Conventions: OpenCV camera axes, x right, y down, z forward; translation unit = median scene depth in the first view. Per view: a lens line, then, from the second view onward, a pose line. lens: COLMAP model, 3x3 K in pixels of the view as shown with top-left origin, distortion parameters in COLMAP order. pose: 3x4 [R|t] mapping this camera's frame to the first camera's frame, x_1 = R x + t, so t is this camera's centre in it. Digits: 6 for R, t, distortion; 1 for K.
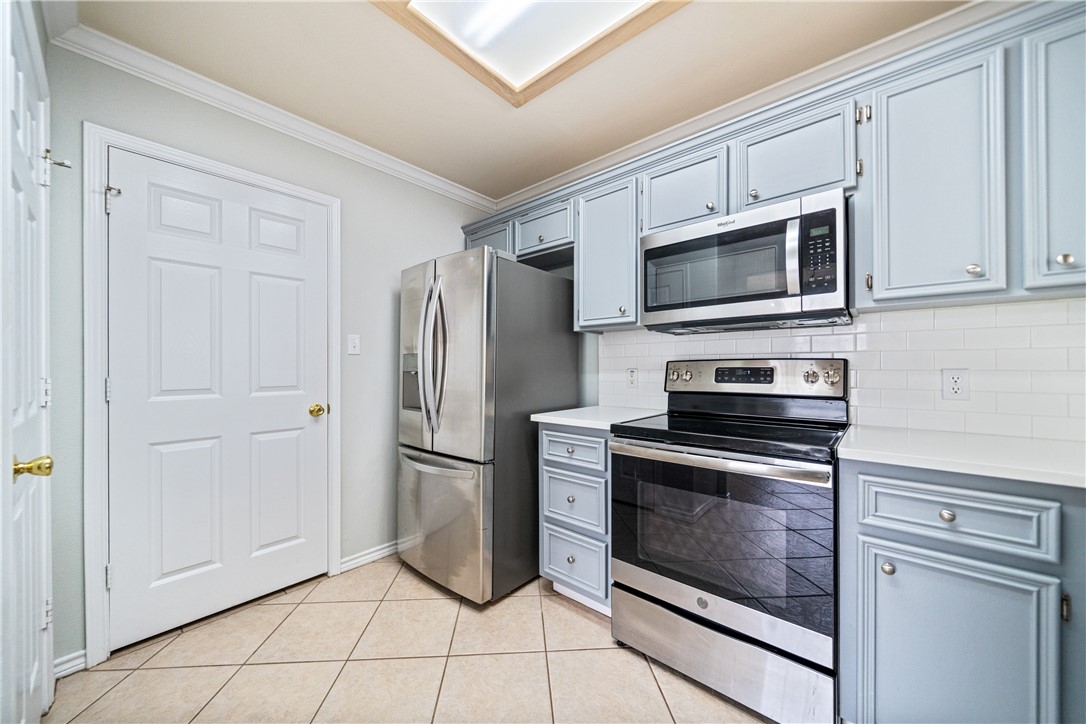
lens RADIAL K [[396.0, 0, 538.4], [0, 396.0, 365.6], [0, 0, 1]] dist [-0.002640, -0.000118]
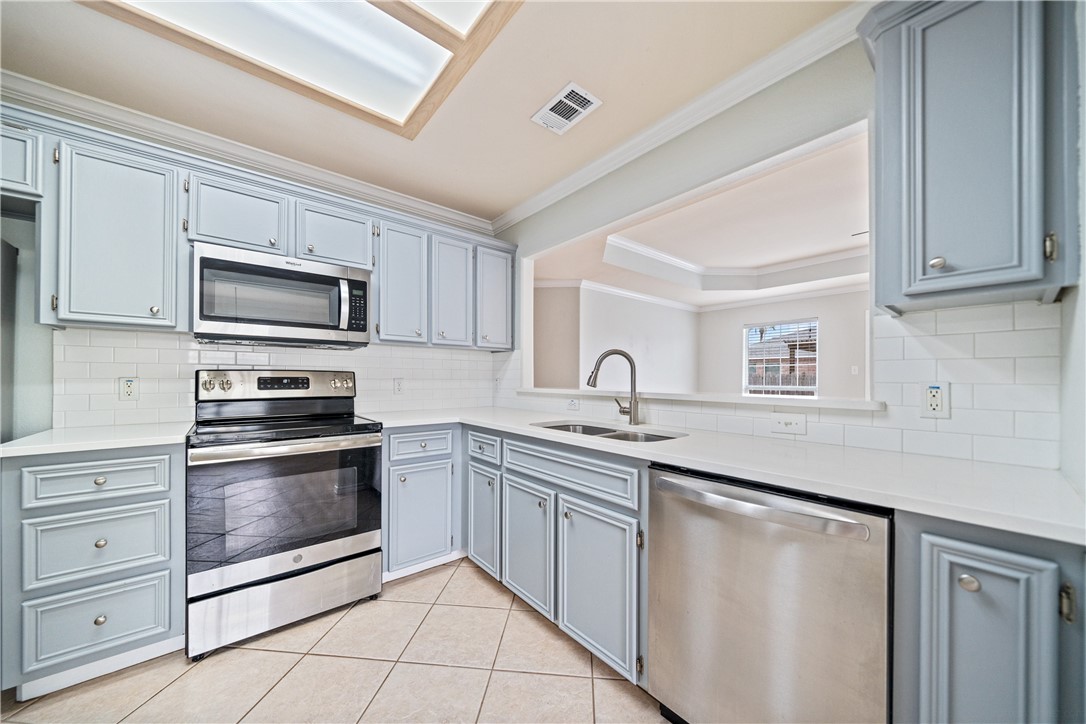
lens RADIAL K [[371.1, 0, 541.2], [0, 371.1, 379.0], [0, 0, 1]] dist [-0.000476, 0.000026]
pose [[0.144354, 0.003382, 0.989520, -0.544964], [-0.007634, 0.999968, -0.002304, 0.007885], [-0.989497, -0.007222, 0.144376, 0.033194]]
